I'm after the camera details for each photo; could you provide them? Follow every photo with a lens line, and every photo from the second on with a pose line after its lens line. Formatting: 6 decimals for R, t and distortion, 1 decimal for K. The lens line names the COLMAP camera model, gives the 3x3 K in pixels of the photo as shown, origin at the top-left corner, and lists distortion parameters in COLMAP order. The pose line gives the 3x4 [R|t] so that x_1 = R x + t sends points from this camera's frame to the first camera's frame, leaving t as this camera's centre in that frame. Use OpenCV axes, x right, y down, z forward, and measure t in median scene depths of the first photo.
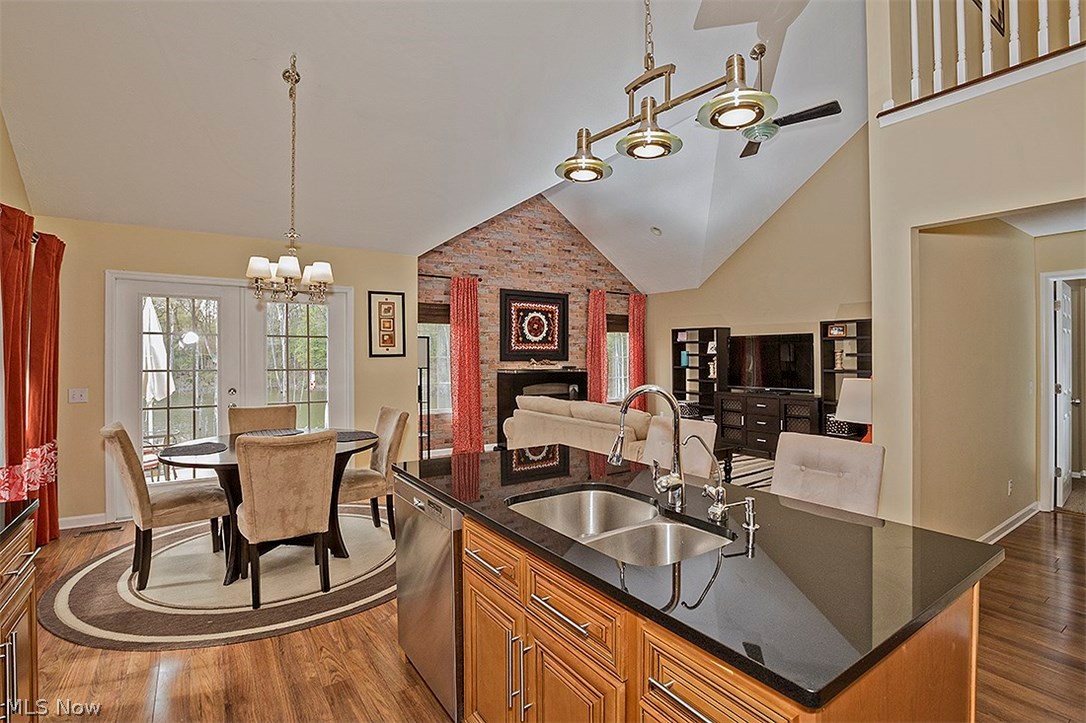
lens RADIAL K [[507.9, 0, 533.7], [0, 507.9, 363.7], [0, 0, 1]] dist [-0.017070, 0.004308]
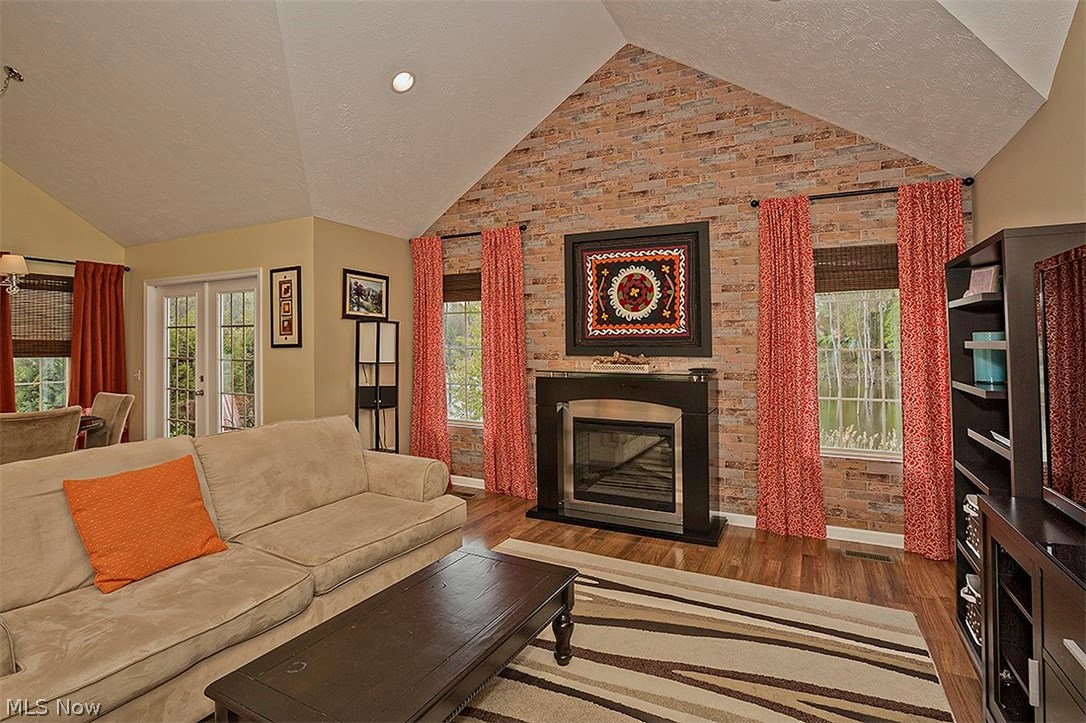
lens RADIAL K [[507.9, 0, 574.7], [0, 507.9, 335.2], [0, 0, 1]] dist [-0.017070, 0.004308]
pose [[0.511596, -0.010078, -0.859167, 0.444283], [-0.013182, 0.999721, -0.019577, -0.016110], [0.859125, 0.021341, 0.511320, 0.674817]]
